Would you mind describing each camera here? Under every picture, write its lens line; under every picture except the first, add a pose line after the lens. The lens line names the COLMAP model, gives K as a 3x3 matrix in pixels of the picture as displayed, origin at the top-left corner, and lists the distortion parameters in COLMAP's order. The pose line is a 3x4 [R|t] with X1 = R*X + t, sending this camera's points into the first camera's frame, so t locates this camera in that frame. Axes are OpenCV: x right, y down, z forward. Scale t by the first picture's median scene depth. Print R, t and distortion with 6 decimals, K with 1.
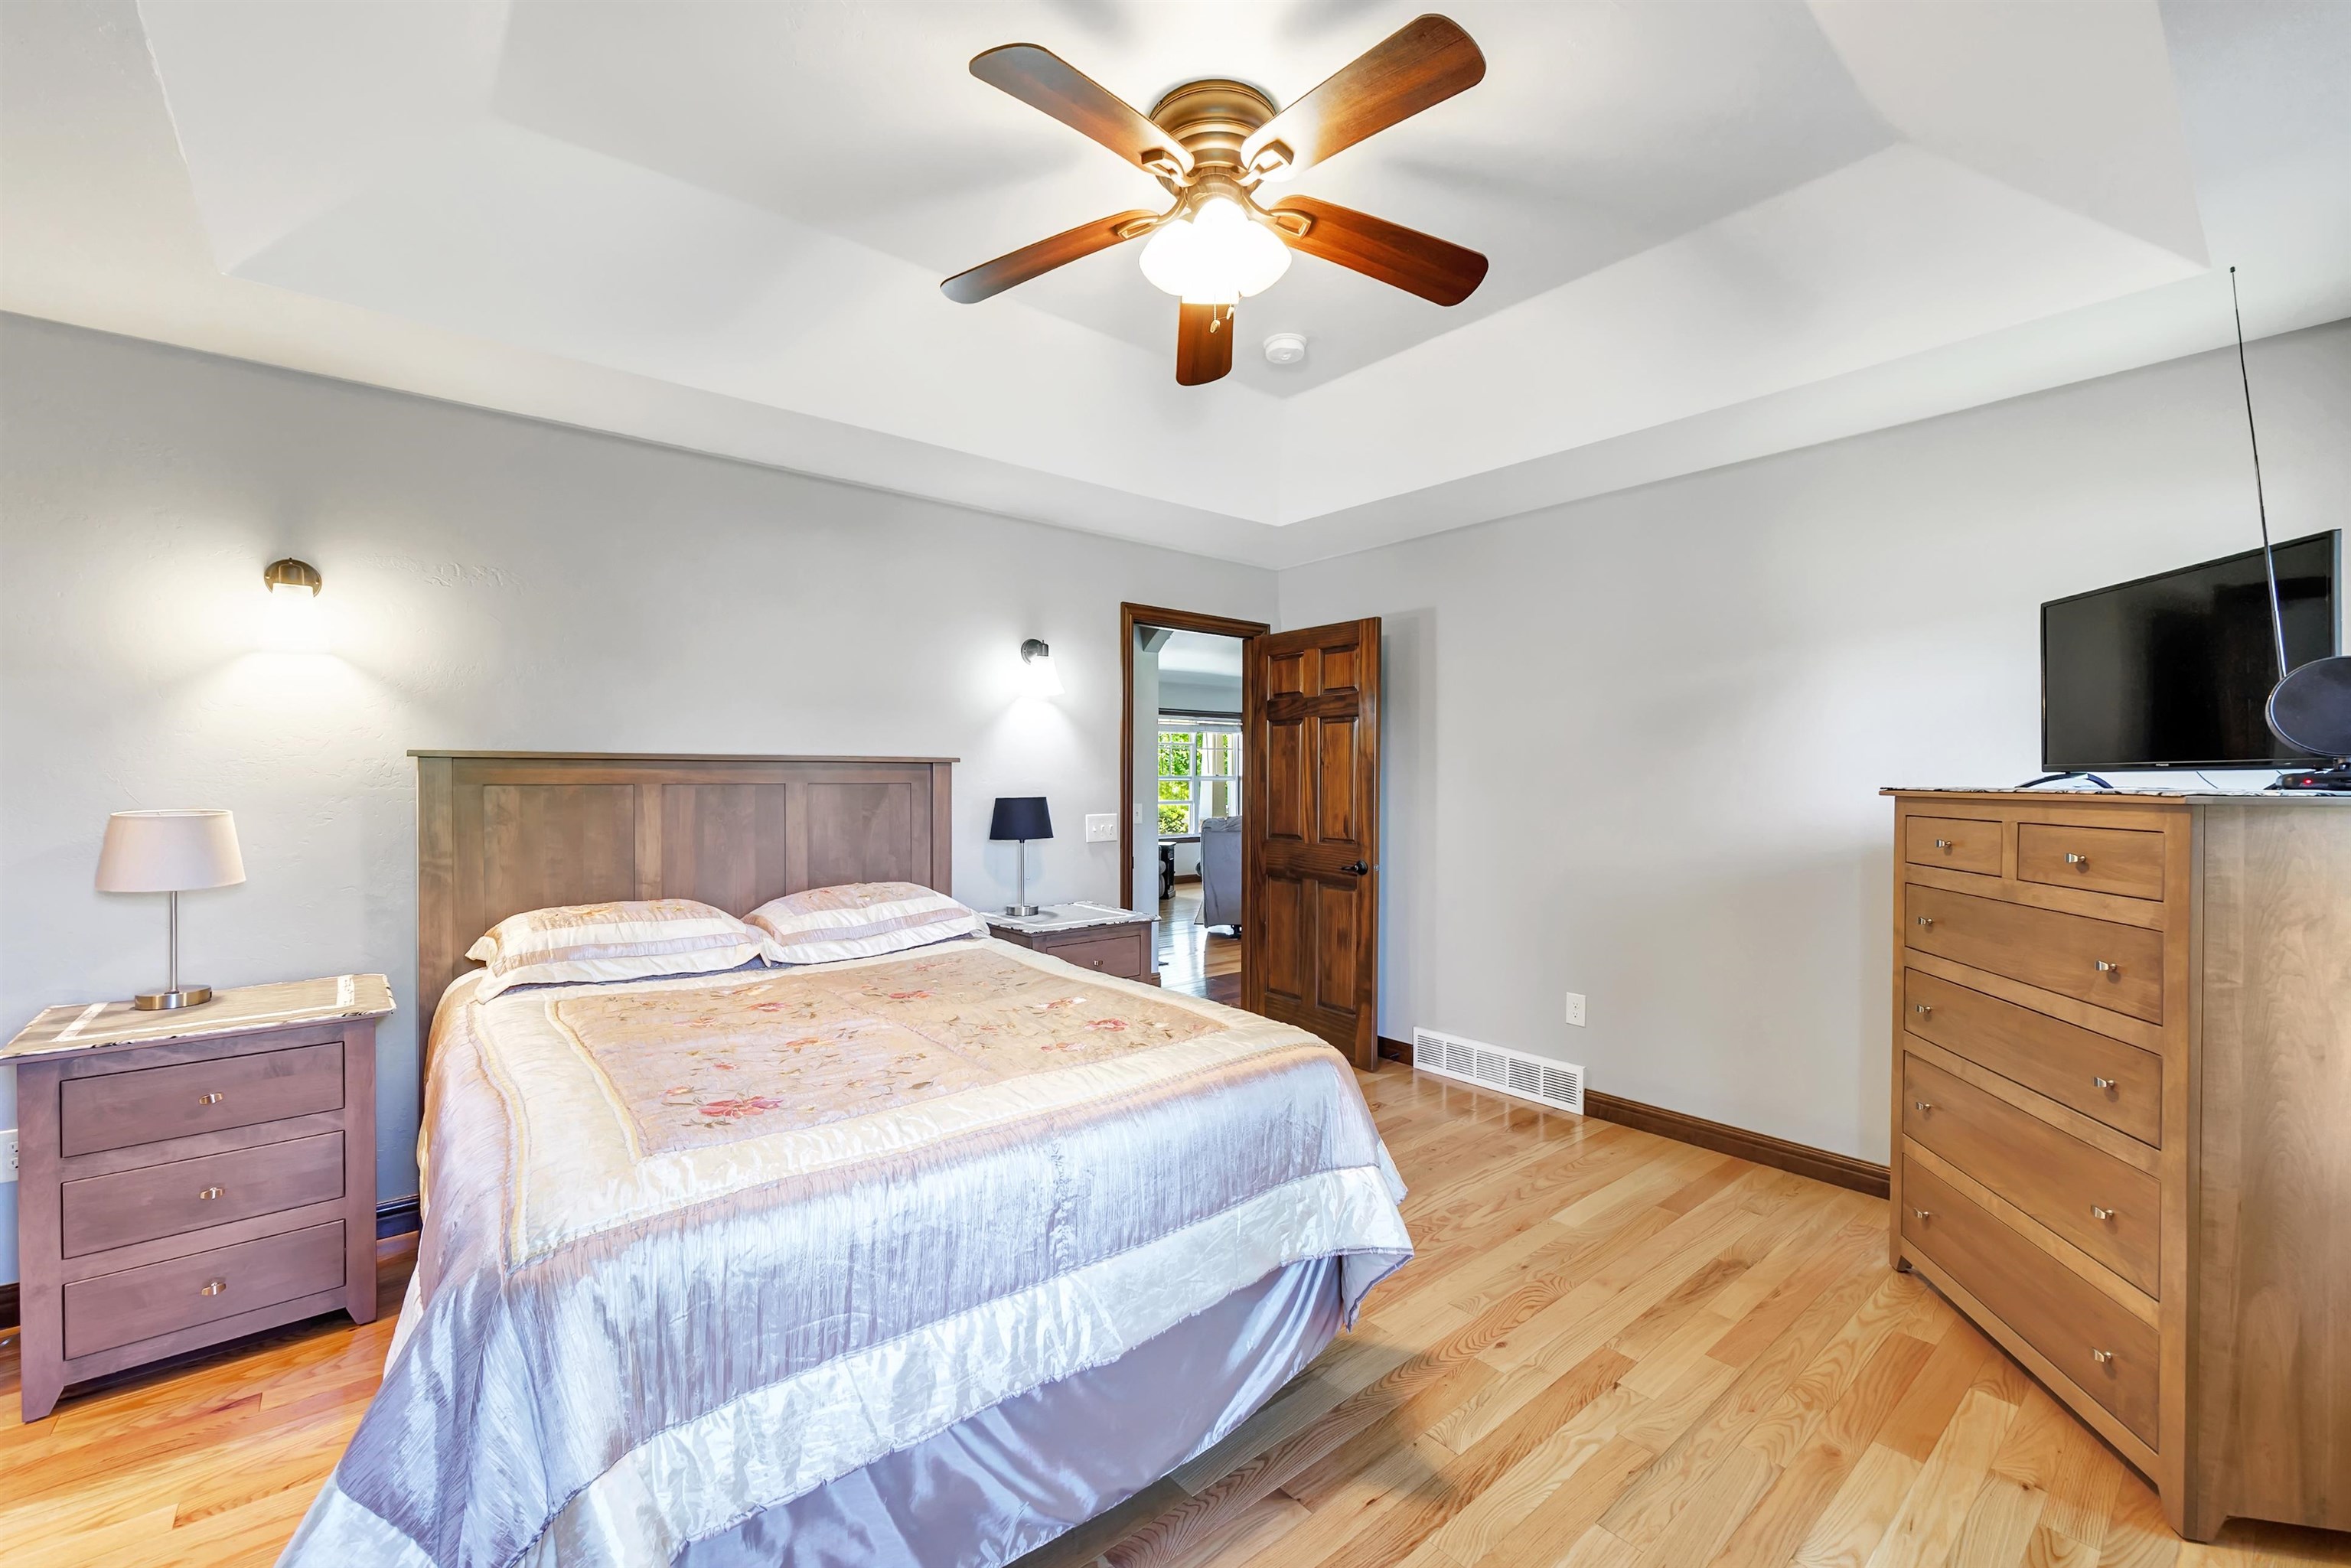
lens RADIAL K [[952.0, 0, 1172.4], [0, 952.0, 781.3], [0, 0, 1]] dist [0.002421, 0.000168]
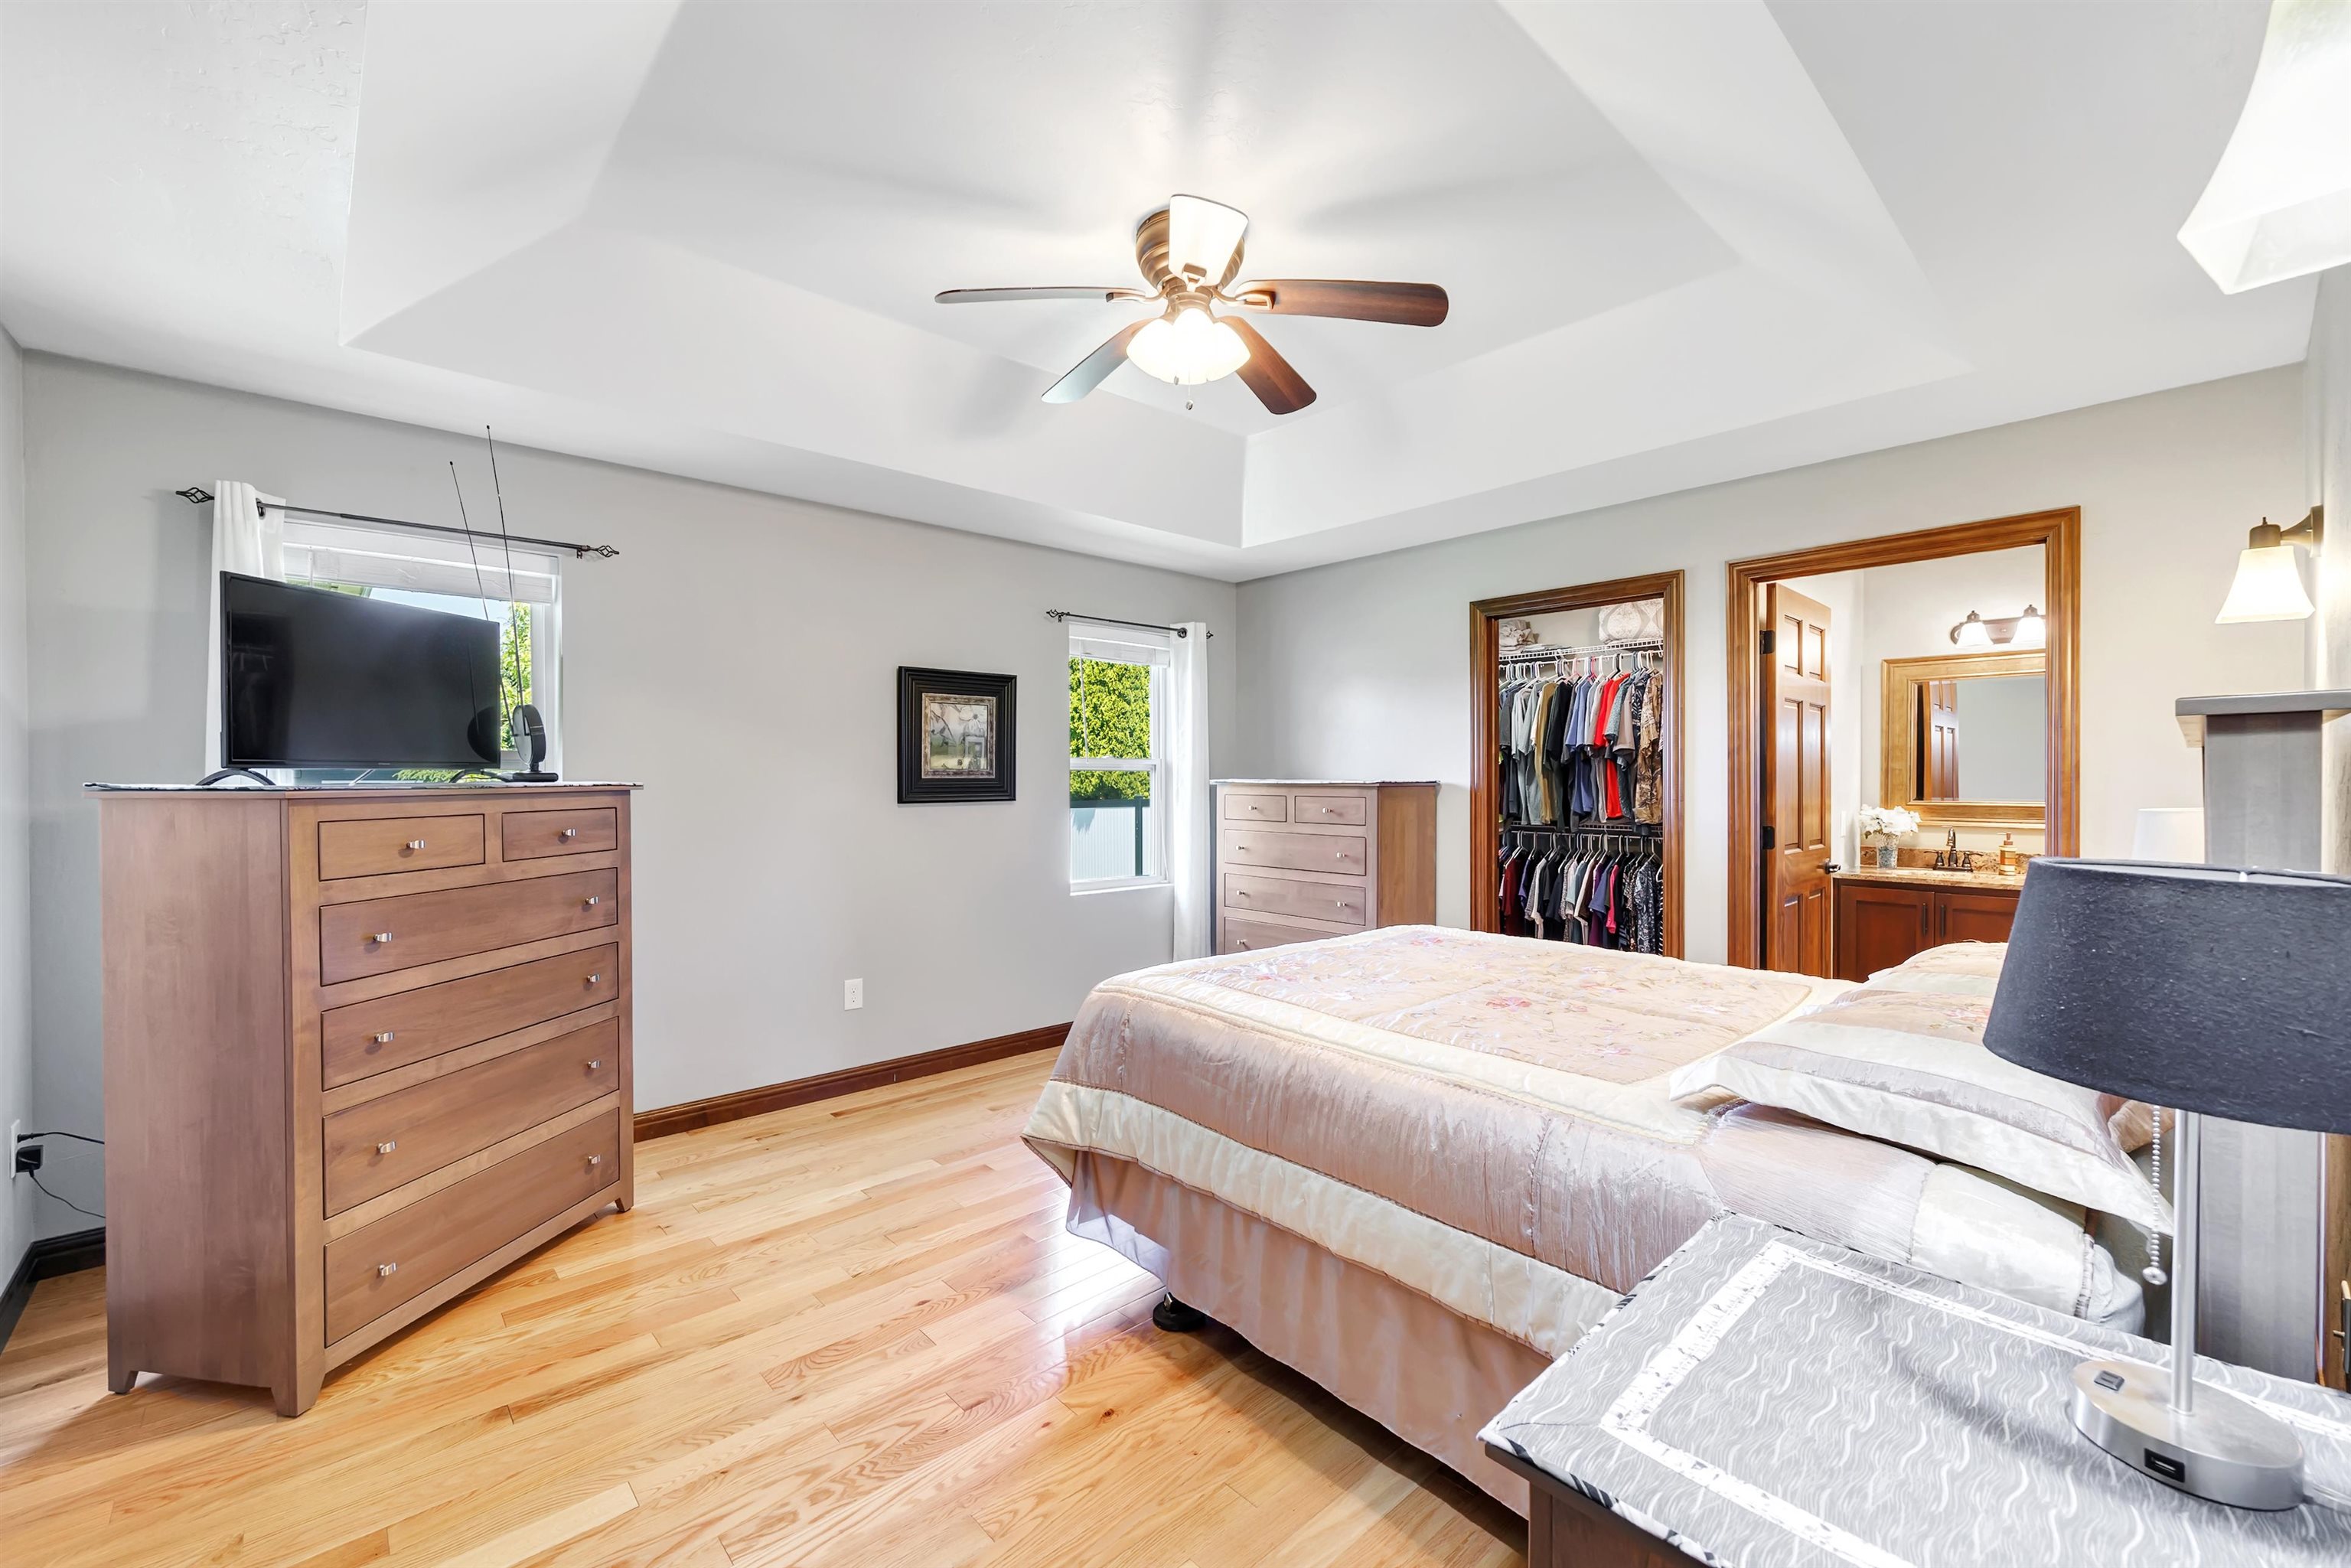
lens RADIAL K [[952.0, 0, 1166.9], [0, 952.0, 790.8], [0, 0, 1]] dist [0.002421, 0.000168]
pose [[-0.999808, -0.001458, -0.019538, 0.091174], [-0.001774, 0.999868, 0.016151, -0.003969], [0.019511, 0.016183, -0.999679, 2.192529]]
